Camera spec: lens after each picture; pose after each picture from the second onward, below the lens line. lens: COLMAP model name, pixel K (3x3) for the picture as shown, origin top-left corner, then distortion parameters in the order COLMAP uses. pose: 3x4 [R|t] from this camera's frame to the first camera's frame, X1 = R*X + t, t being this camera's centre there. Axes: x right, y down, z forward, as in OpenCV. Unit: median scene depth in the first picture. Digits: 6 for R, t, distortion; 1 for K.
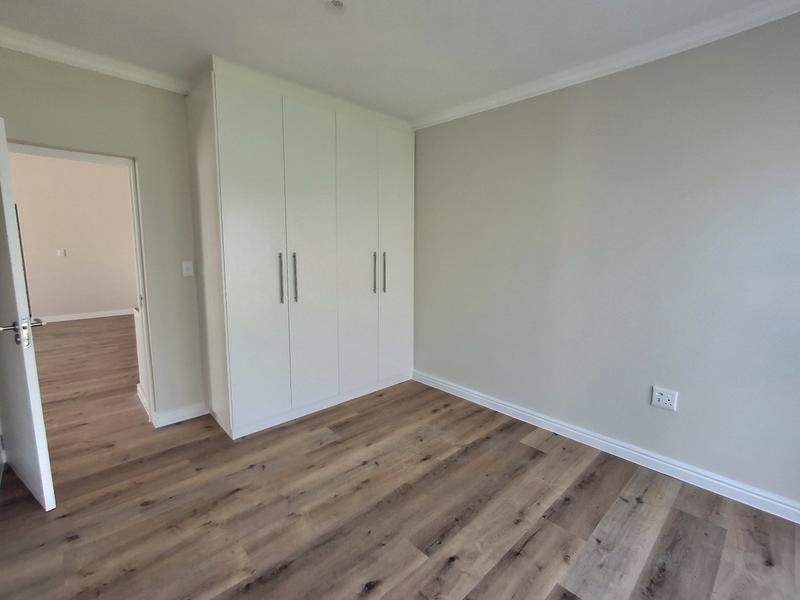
lens RADIAL K [[368.1, 0, 401.6], [0, 368.1, 298.4], [0, 0, 1]] dist [0.000997, -0.000238]
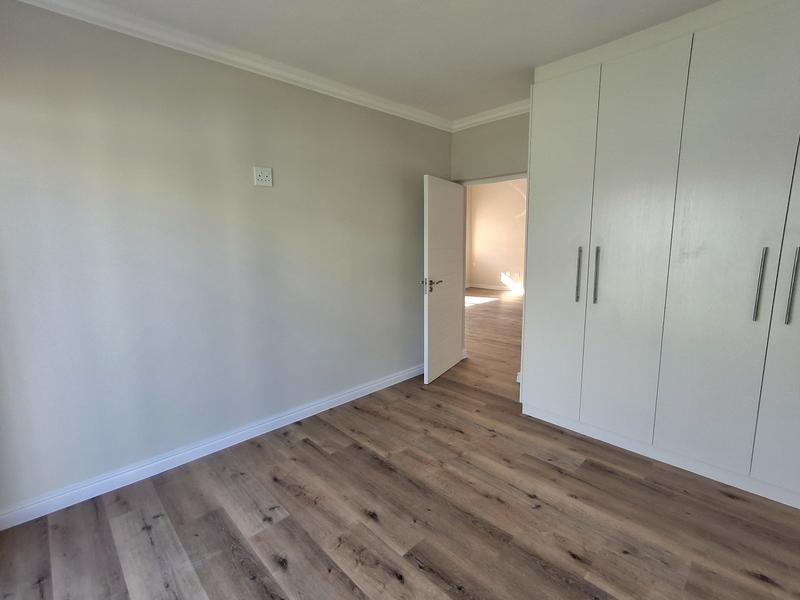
lens RADIAL K [[368.1, 0, 401.6], [0, 368.1, 298.4], [0, 0, 1]] dist [0.000997, -0.000238]
pose [[0.026362, 0.151719, -0.988072, 0.711749], [-0.136671, 0.979681, 0.146785, -0.086847], [0.990266, 0.131171, 0.046562, 0.652283]]
